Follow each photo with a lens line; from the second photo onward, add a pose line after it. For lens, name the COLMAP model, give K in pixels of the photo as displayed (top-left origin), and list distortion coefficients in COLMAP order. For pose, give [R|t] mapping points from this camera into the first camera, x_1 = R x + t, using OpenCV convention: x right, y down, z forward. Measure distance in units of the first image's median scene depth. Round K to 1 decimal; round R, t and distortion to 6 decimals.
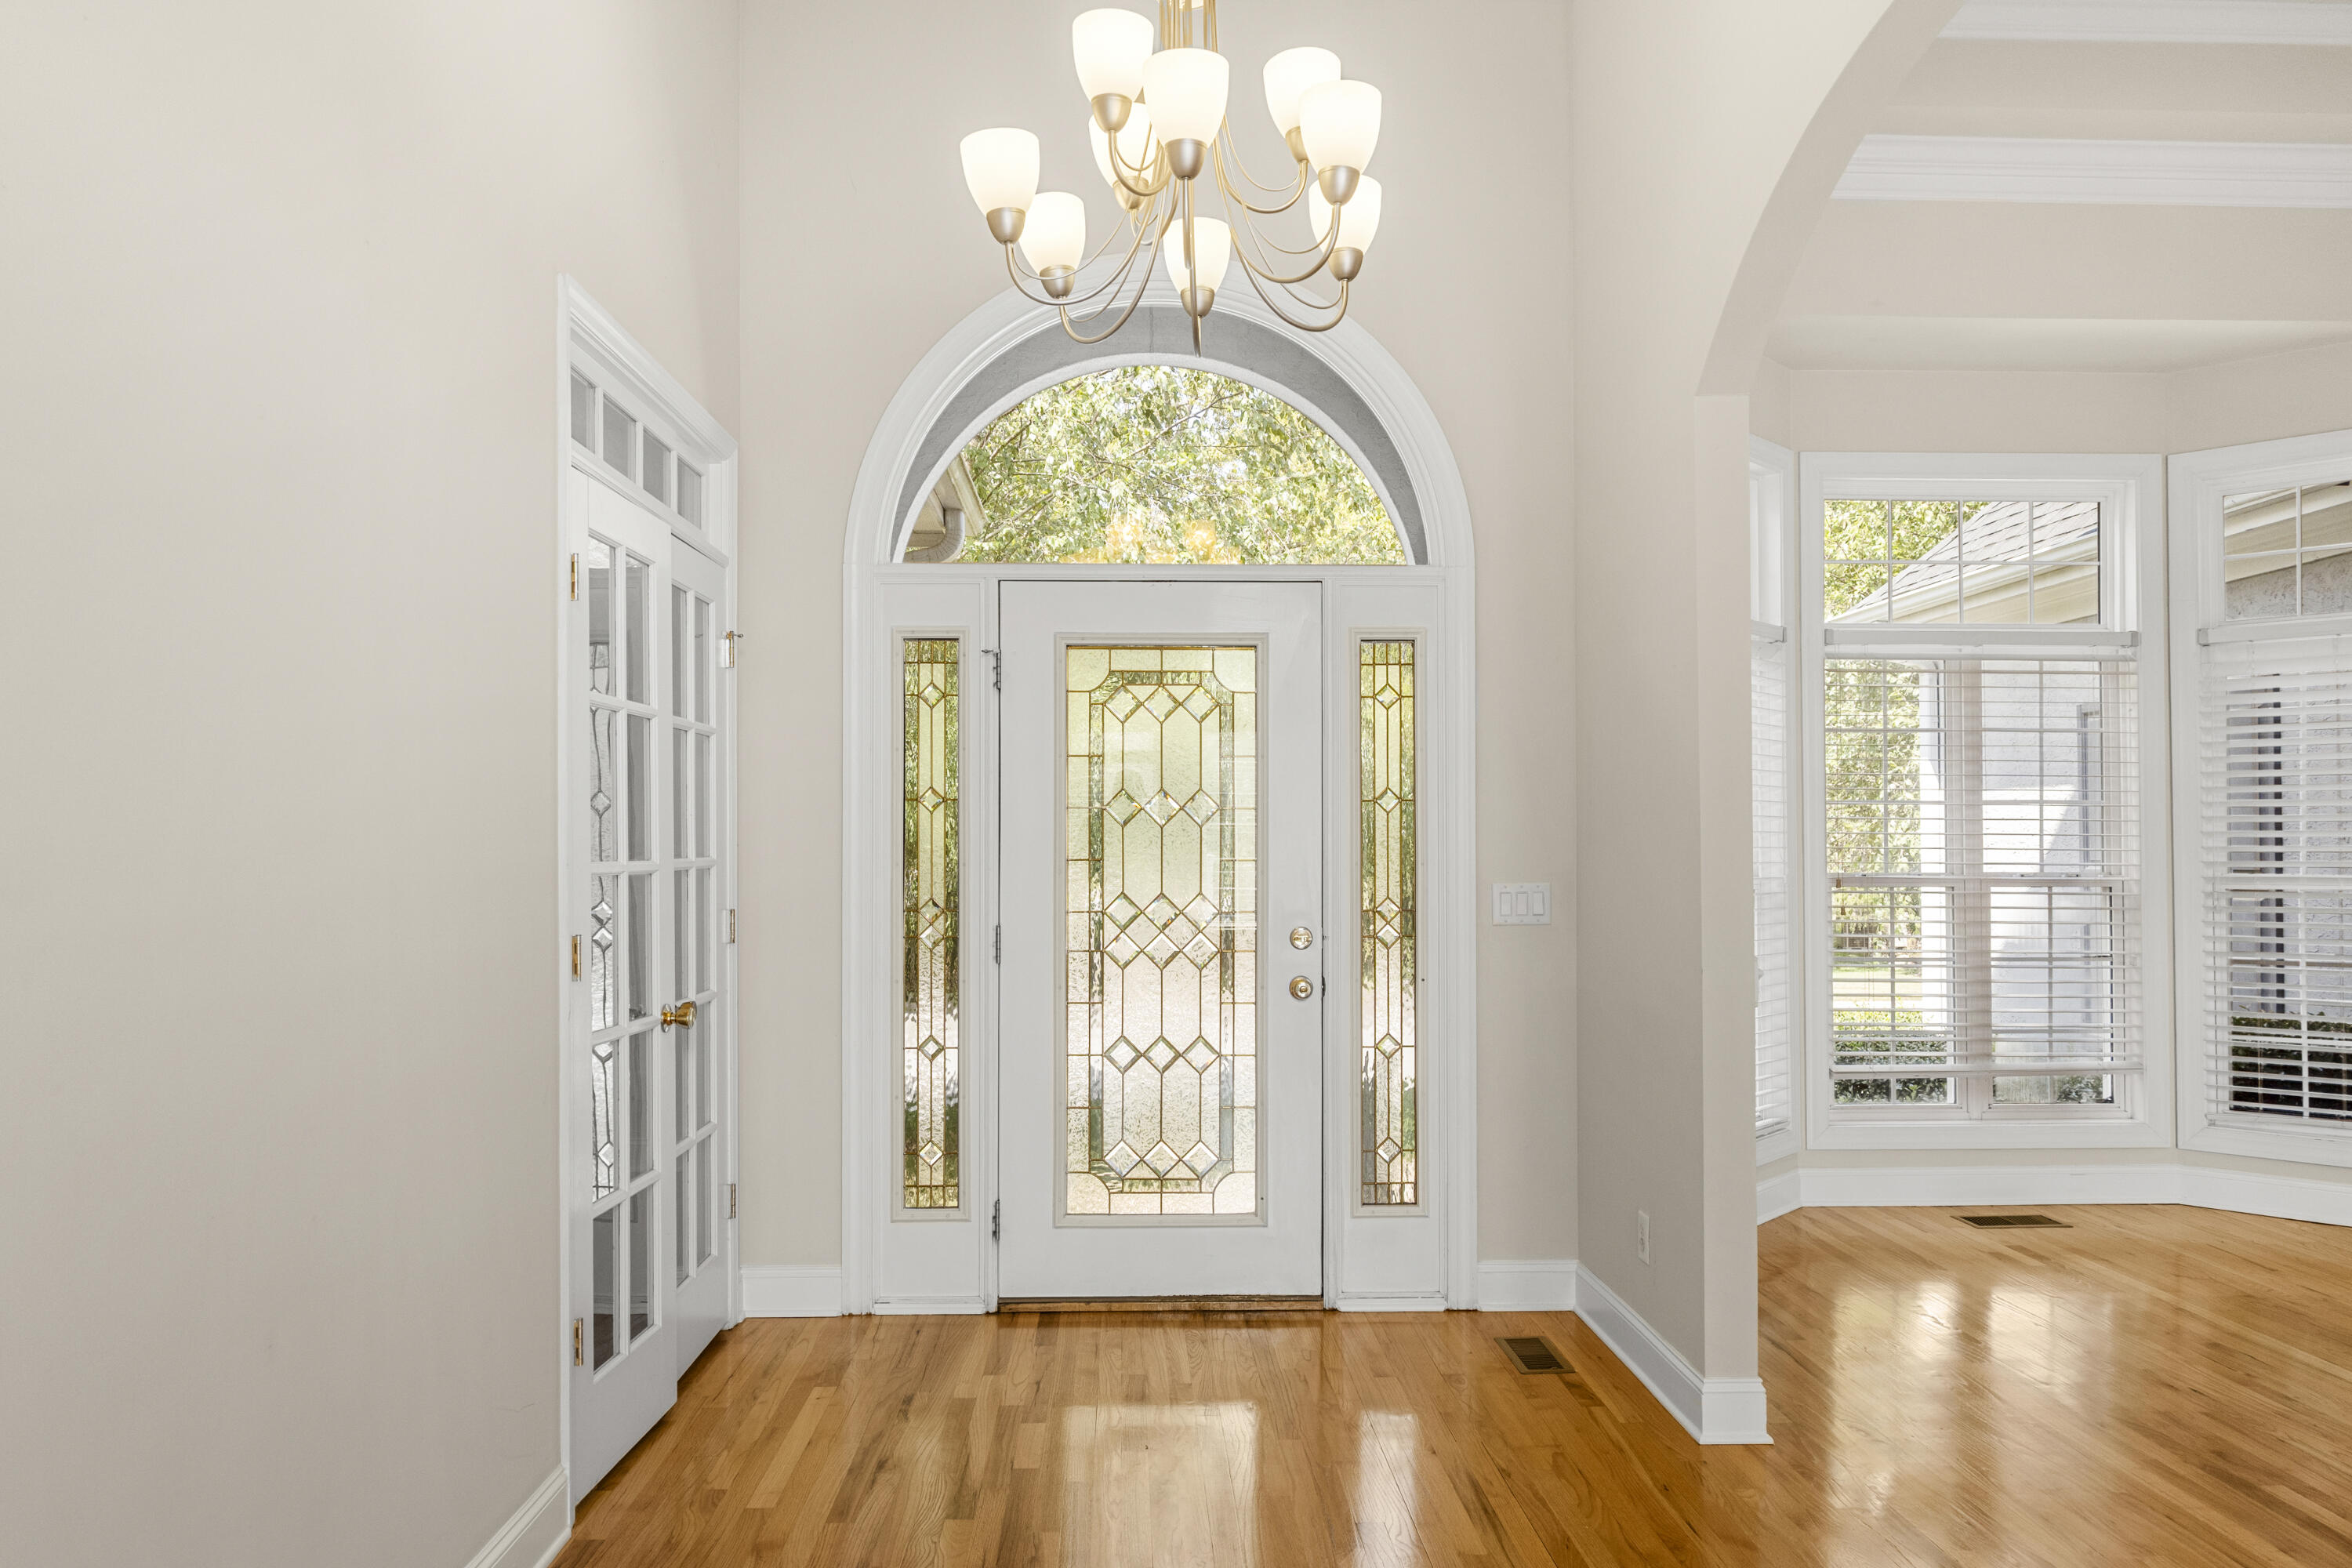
lens RADIAL K [[1628.3, 0, 1176.0], [0, 1628.3, 784.0], [0, 0, 1]] dist [-0.001861, -0.001831]
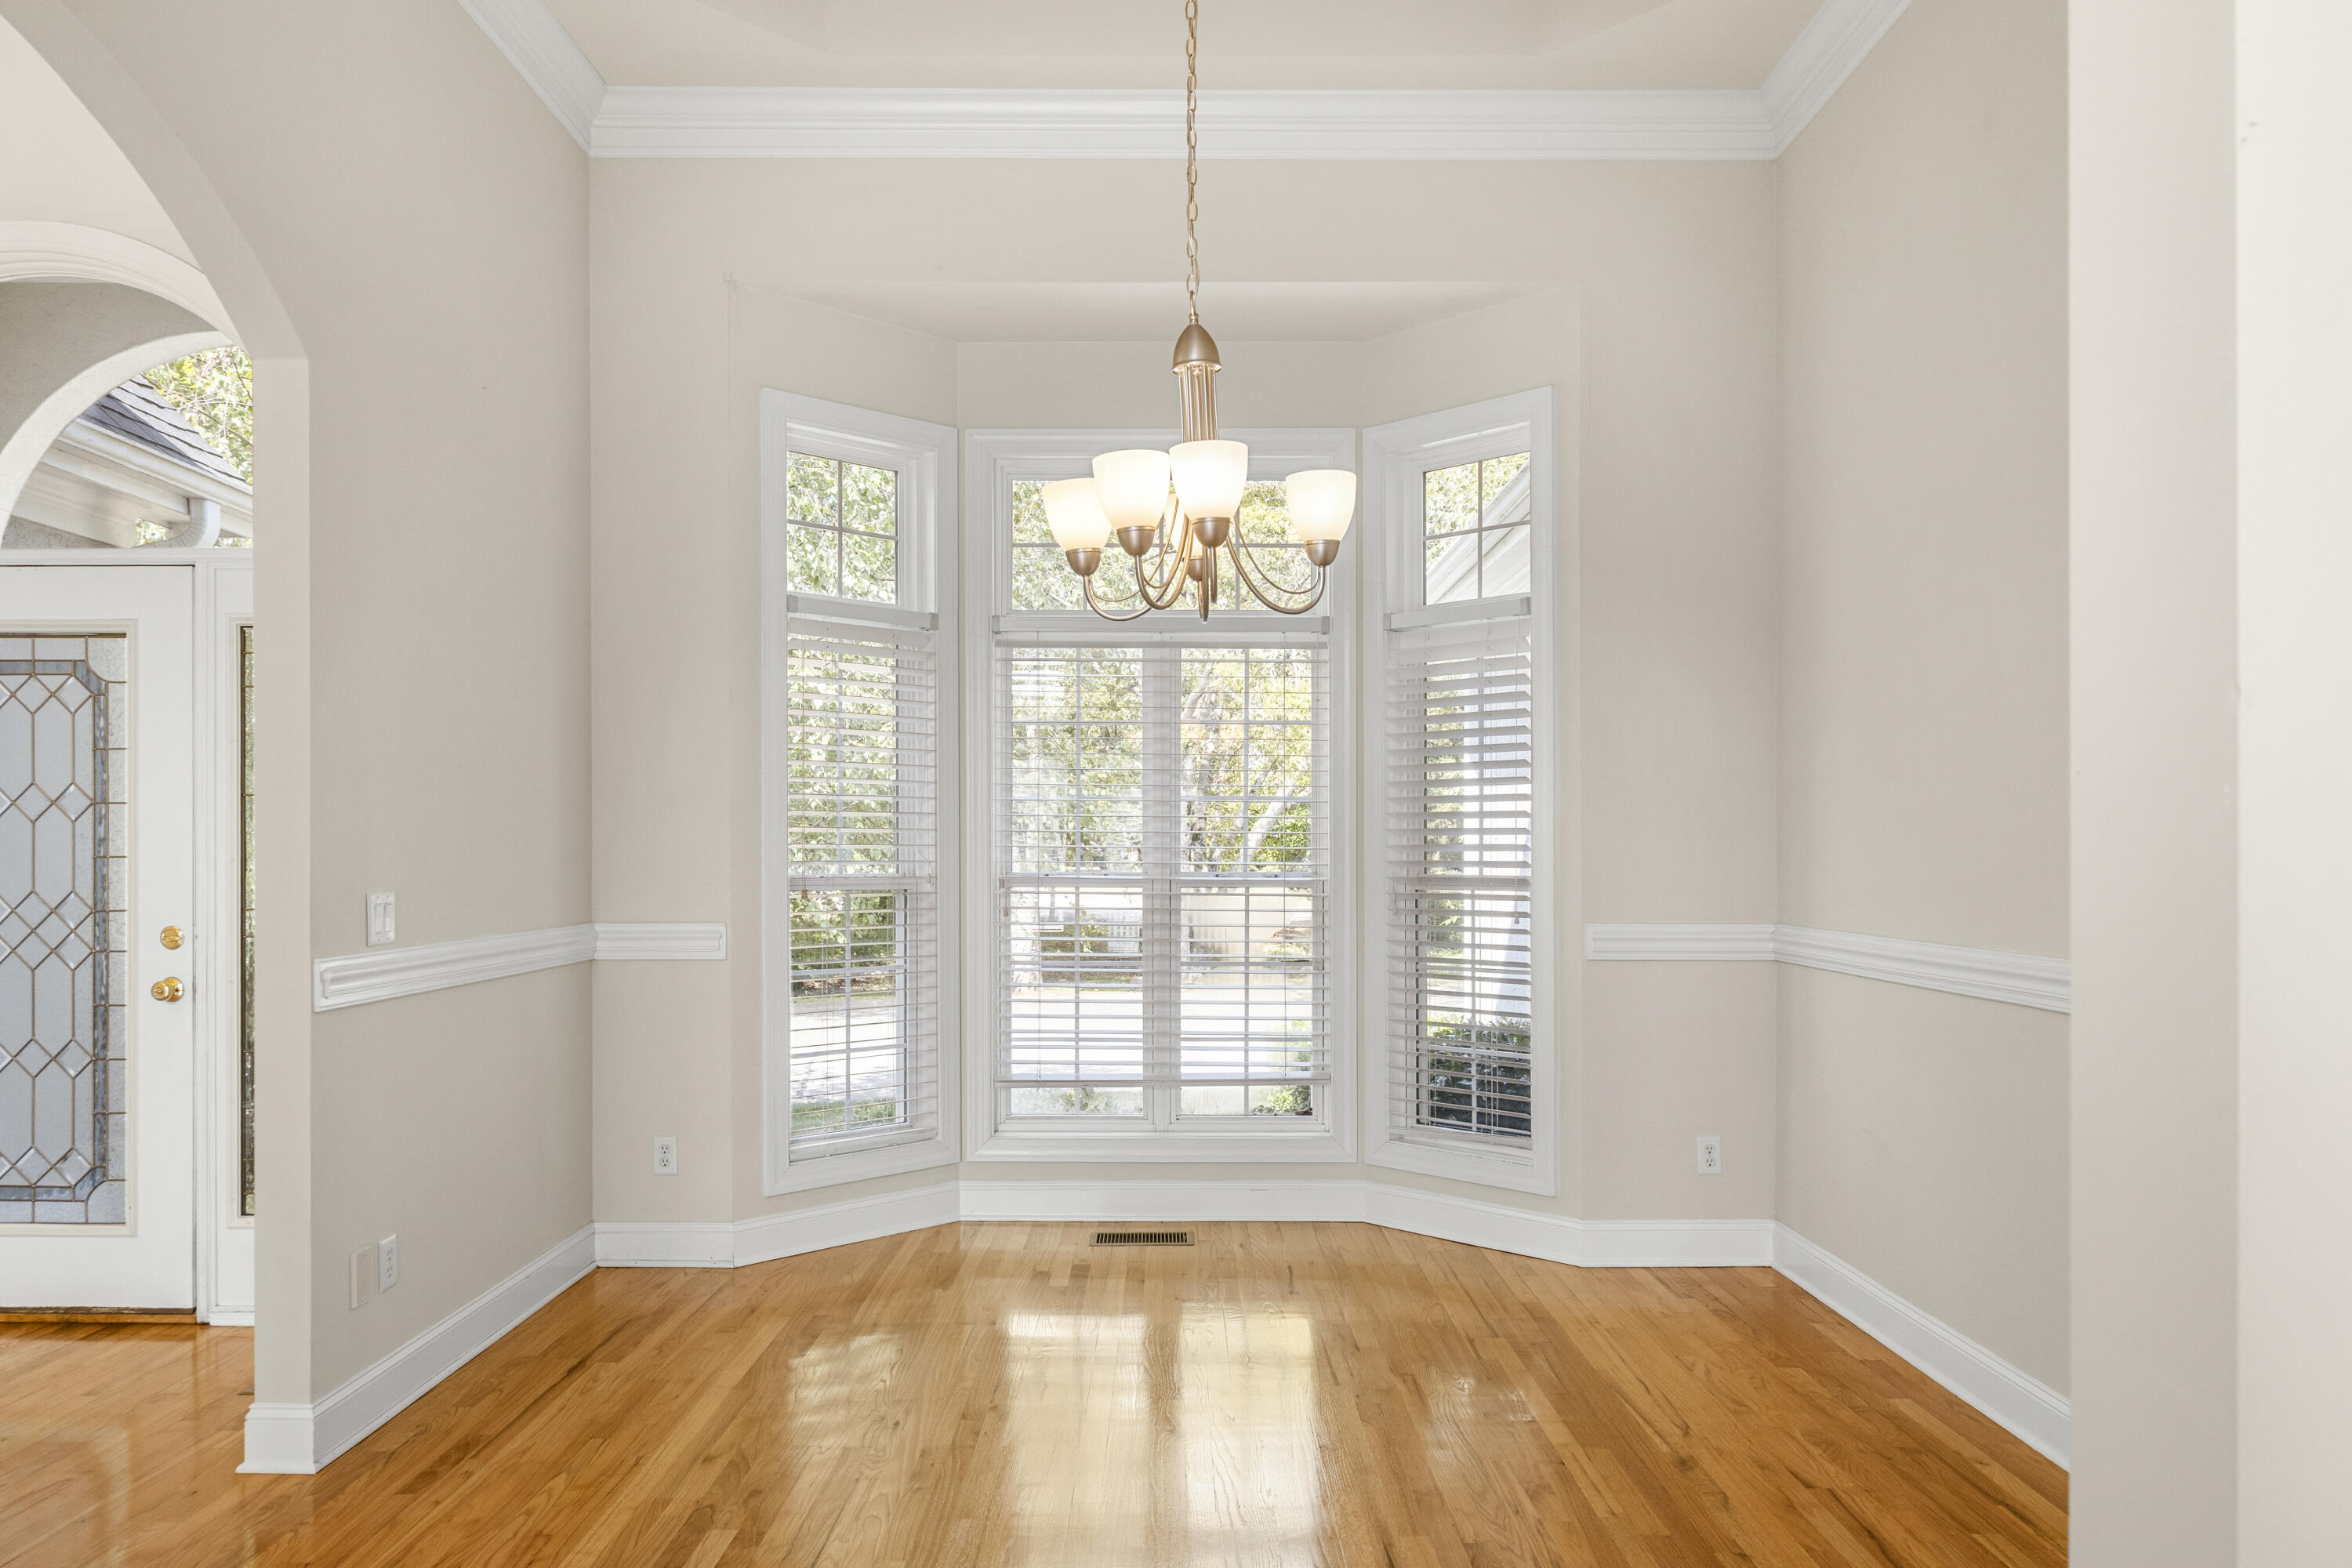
lens RADIAL K [[1663.7, 0, 1171.3], [0, 1663.7, 811.3], [0, 0, 1]] dist [-0.000783, -0.000756]
pose [[0.999433, 0.003039, -0.033527, 0.693954], [-0.002279, 0.999740, 0.022697, -0.004038], [0.033587, -0.022607, 0.999180, 0.041656]]
